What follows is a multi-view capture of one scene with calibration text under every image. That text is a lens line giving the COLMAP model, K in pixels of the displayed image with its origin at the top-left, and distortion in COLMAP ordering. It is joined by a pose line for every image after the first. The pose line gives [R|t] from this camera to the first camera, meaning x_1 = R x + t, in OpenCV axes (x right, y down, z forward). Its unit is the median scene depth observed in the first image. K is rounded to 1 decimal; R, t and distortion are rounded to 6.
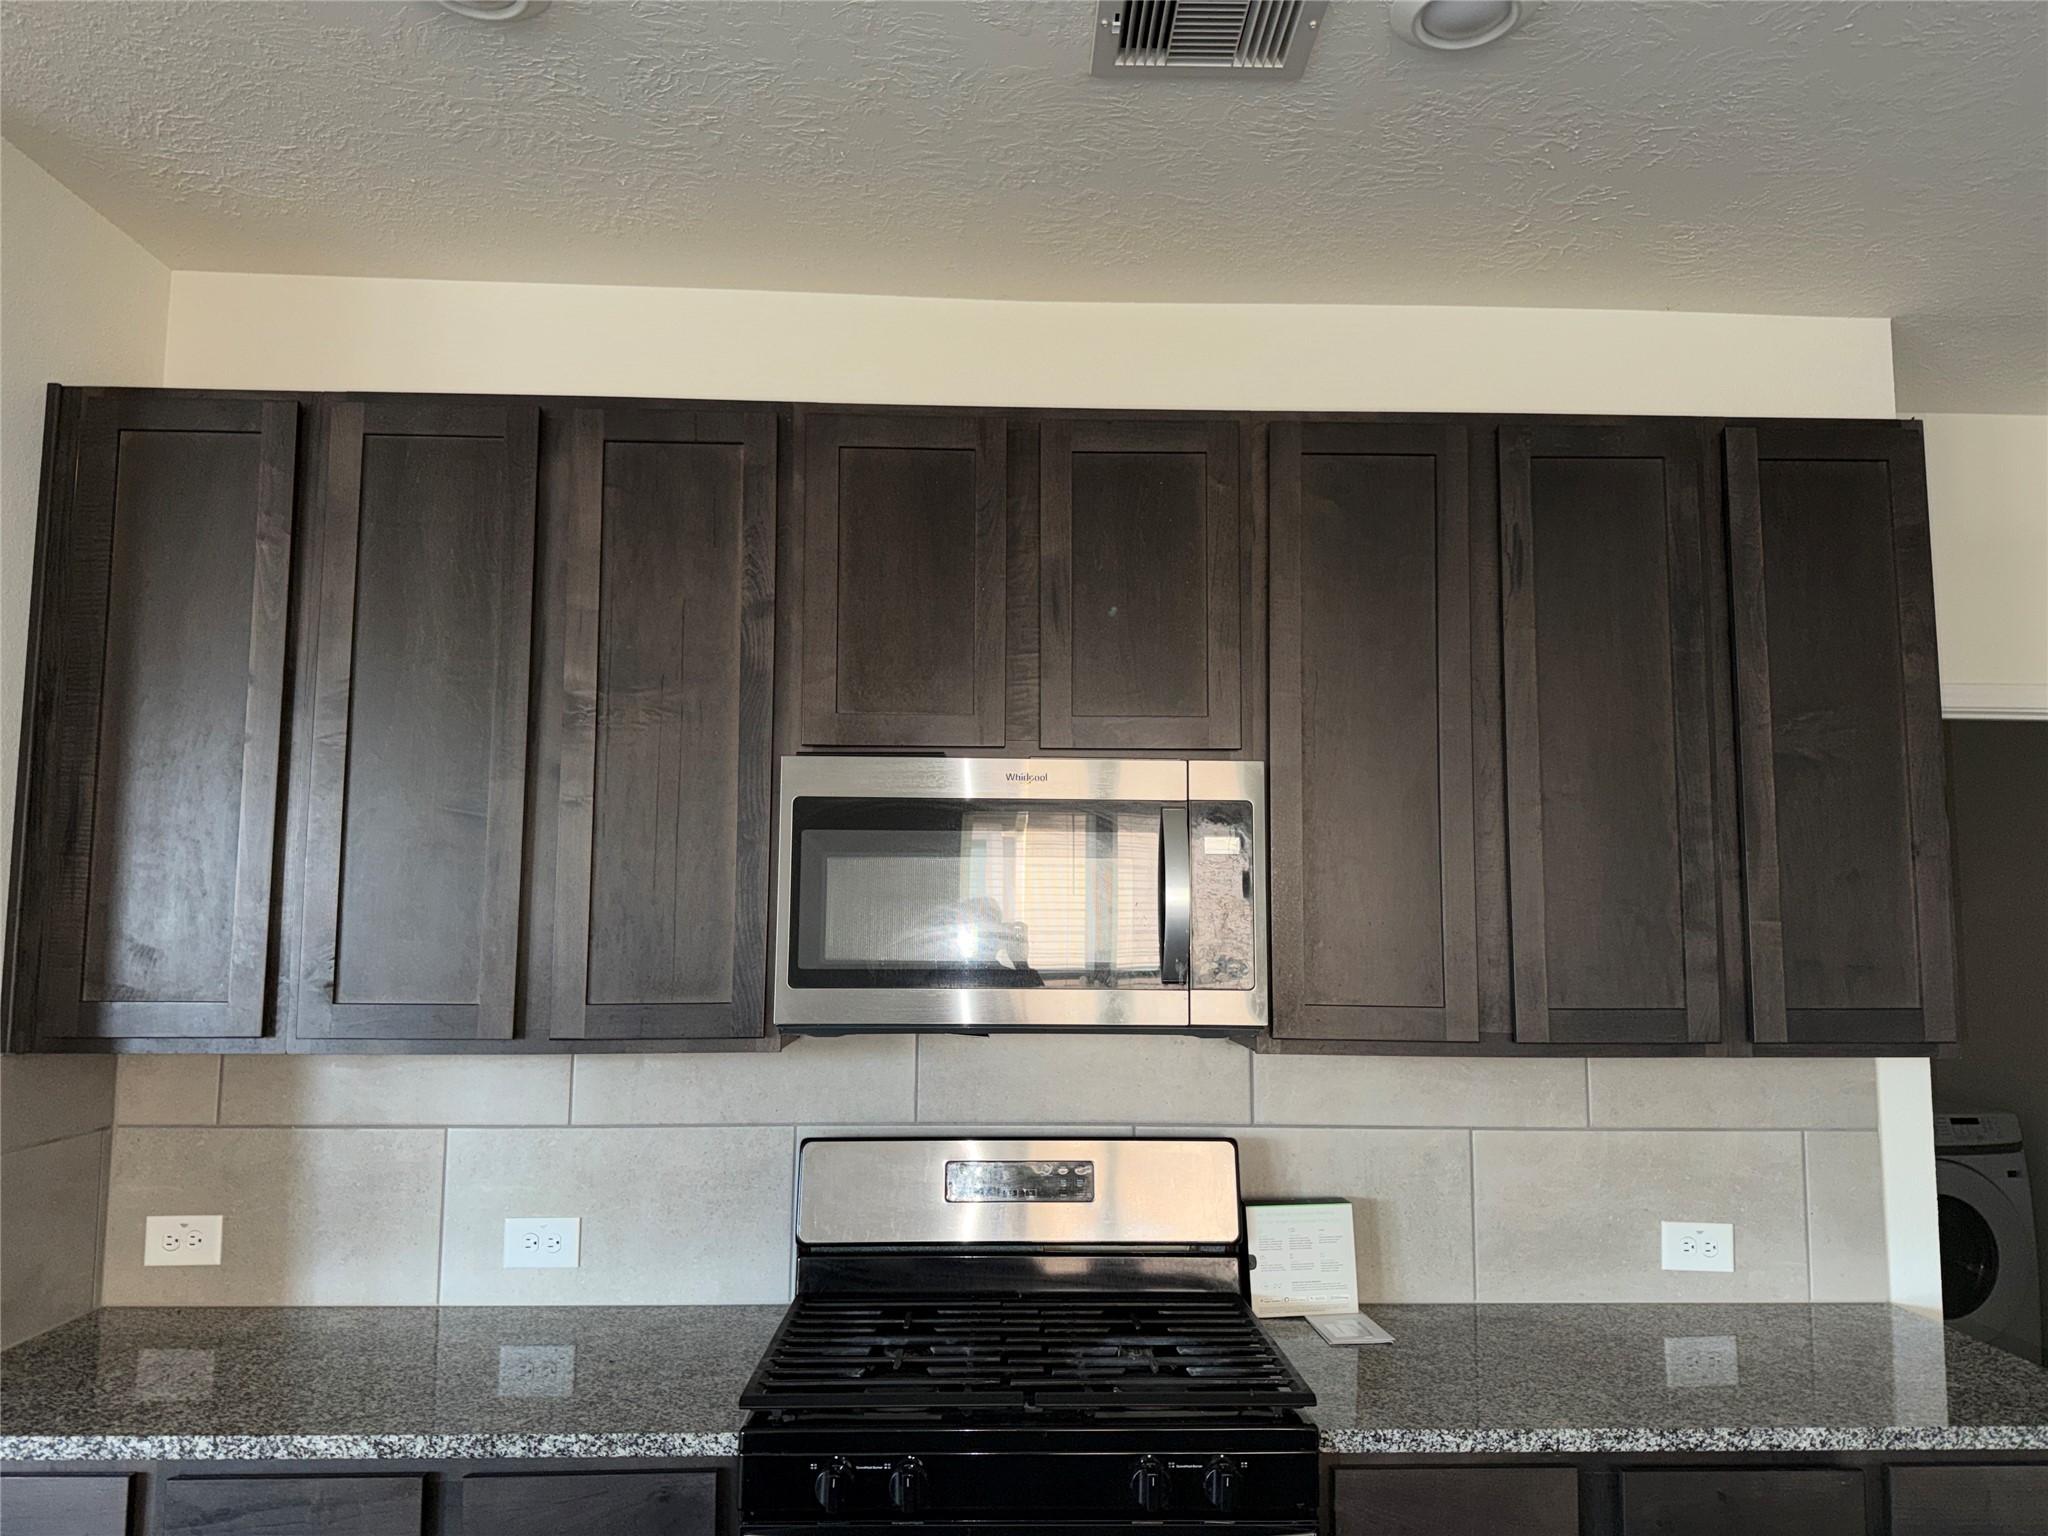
lens RADIAL K [[1437.7, 0, 1026.6], [0, 1437.7, 781.7], [0, 0, 1]] dist [0.009982, -0.010041]
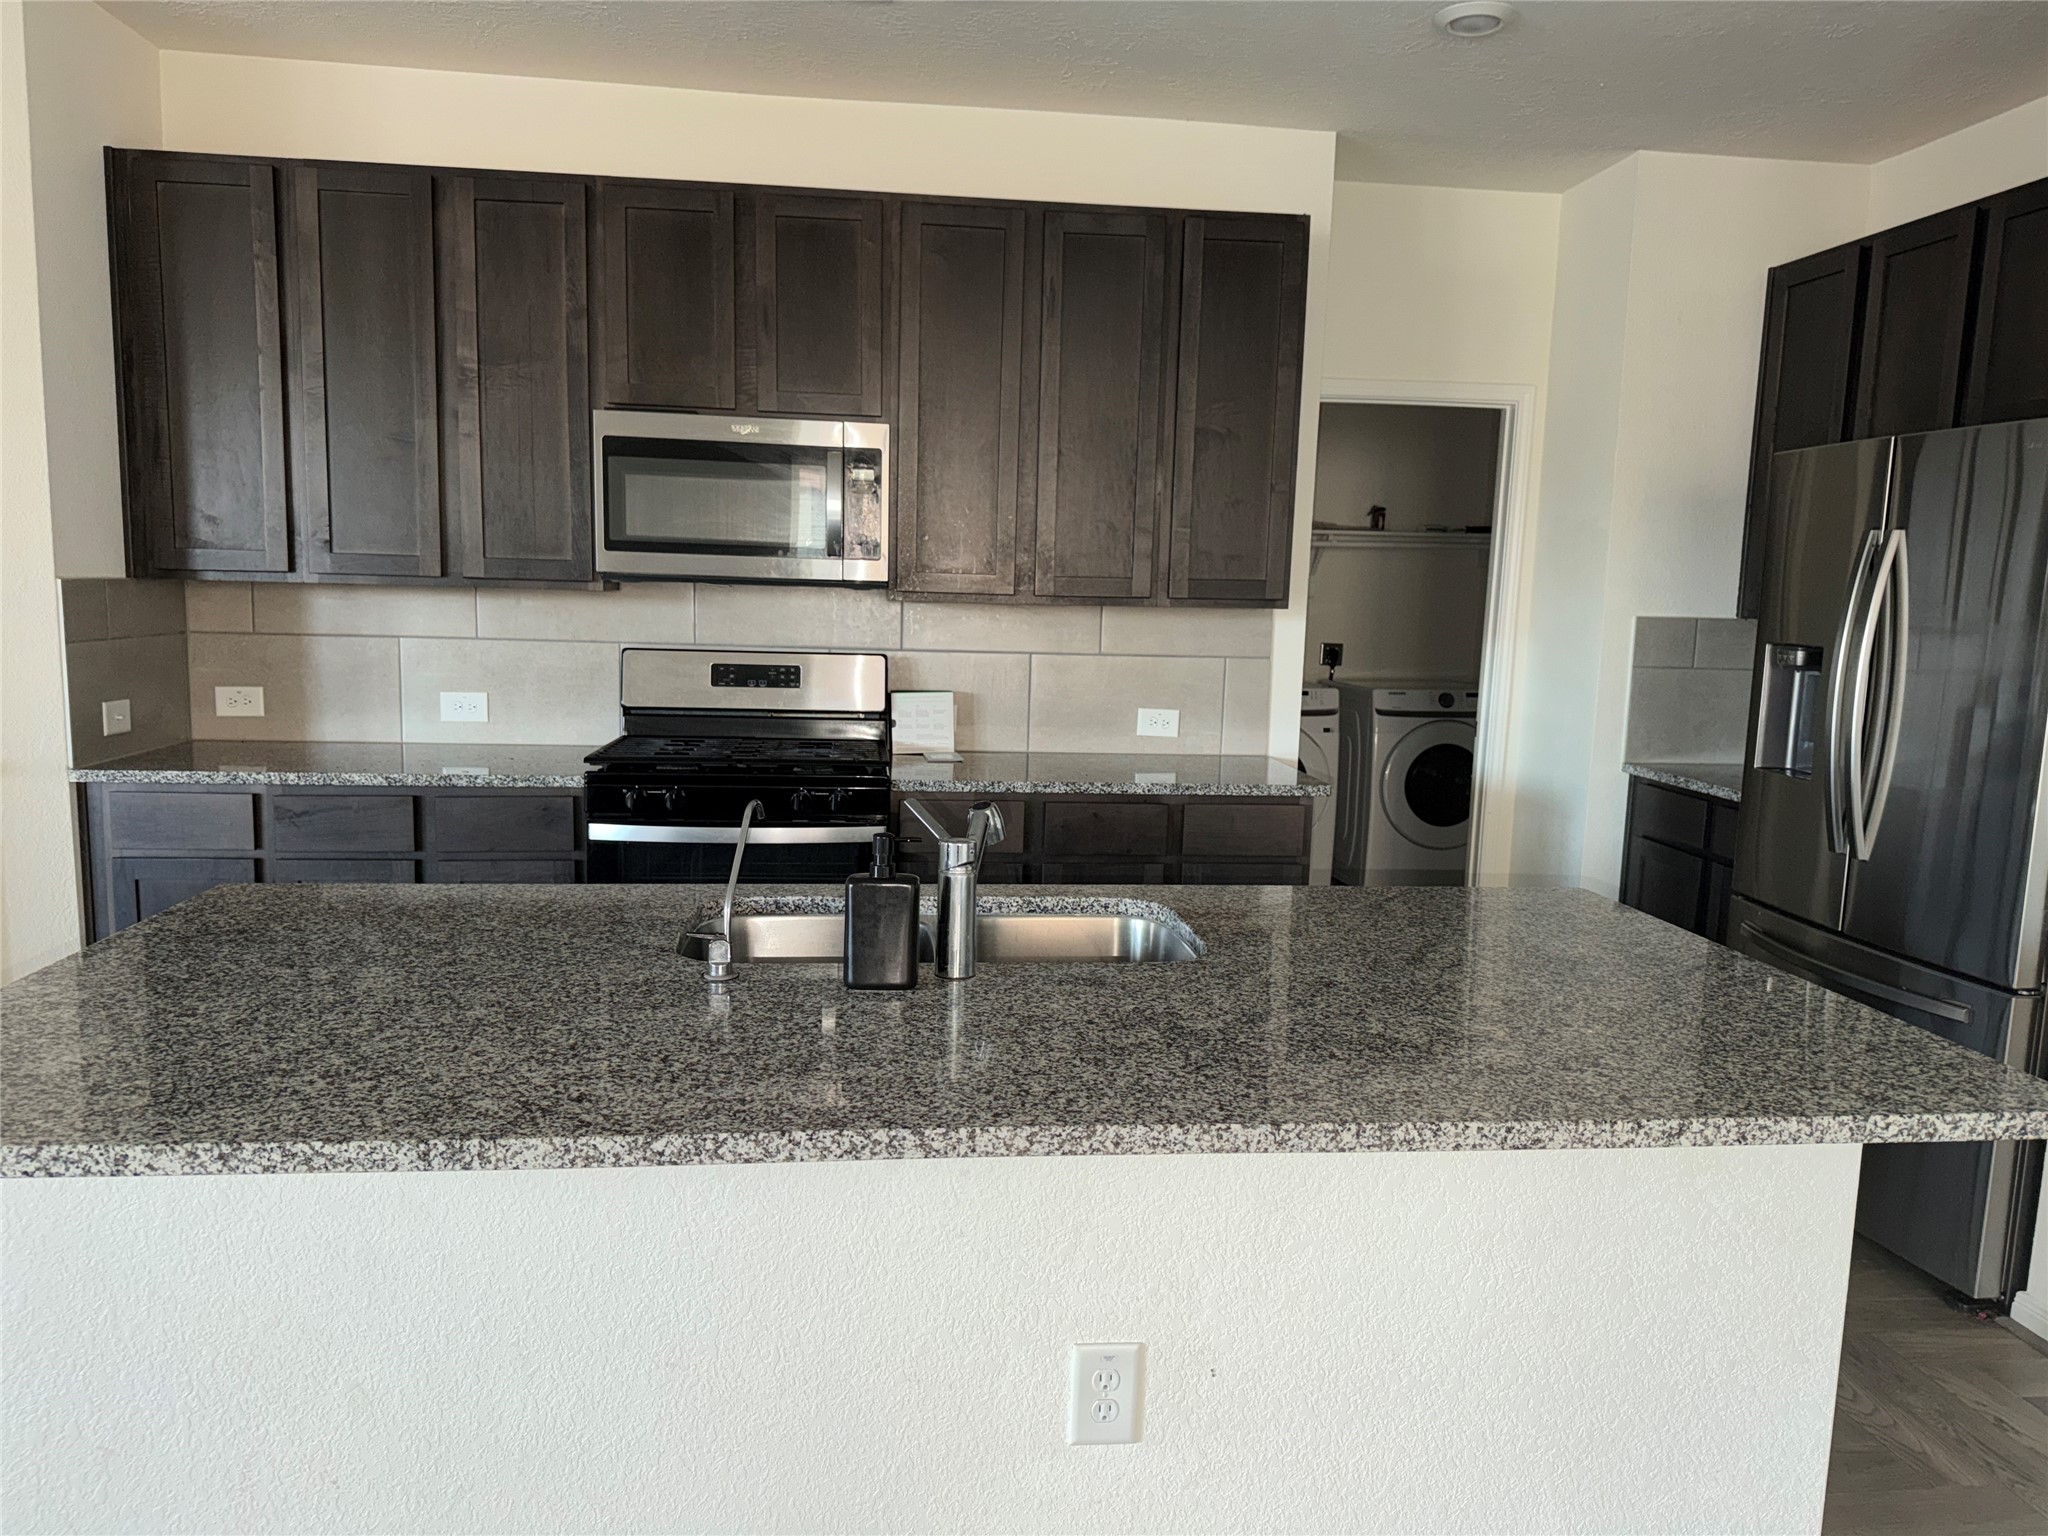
lens RADIAL K [[1430.3, 0, 1017.2], [0, 1430.3, 778.4], [0, 0, 1]] dist [0.079566, -0.117239]
pose [[0.997407, 0.011705, 0.071007, 0.204545], [-0.028066, 0.971821, 0.234044, -0.008994], [-0.066267, -0.235430, 0.969630, -0.761068]]
